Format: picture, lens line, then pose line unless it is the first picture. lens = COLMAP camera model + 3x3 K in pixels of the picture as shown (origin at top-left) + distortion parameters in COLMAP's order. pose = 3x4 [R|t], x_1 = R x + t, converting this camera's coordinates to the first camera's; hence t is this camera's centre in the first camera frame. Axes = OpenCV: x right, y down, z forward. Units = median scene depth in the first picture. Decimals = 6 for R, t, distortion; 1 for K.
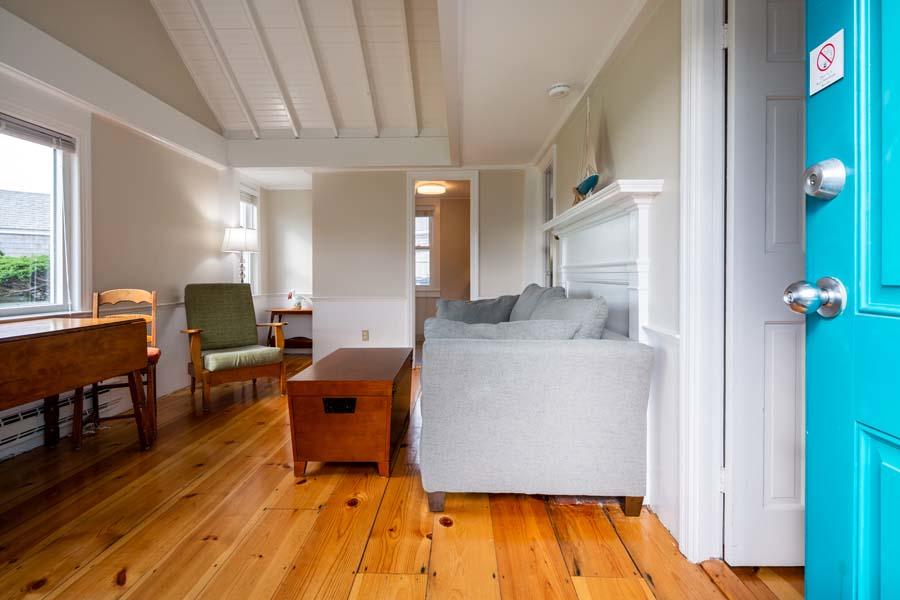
lens RADIAL K [[445.4, 0, 457.0], [0, 445.4, 273.5], [0, 0, 1]] dist [-0.001633, -0.000594]
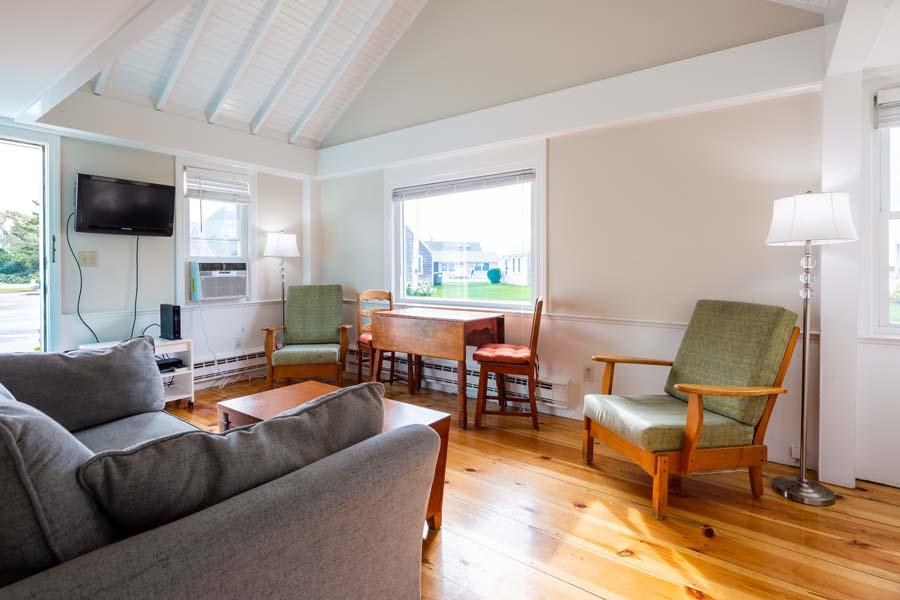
lens RADIAL K [[441.4, 0, 445.9], [0, 441.4, 271.9], [0, 0, 1]] dist [0.001333, -0.000501]
pose [[-0.589037, 0.012875, -0.808003, 0.306229], [0.002913, 0.999900, 0.013810, -0.049514], [0.808101, 0.005781, -0.589016, 1.823876]]
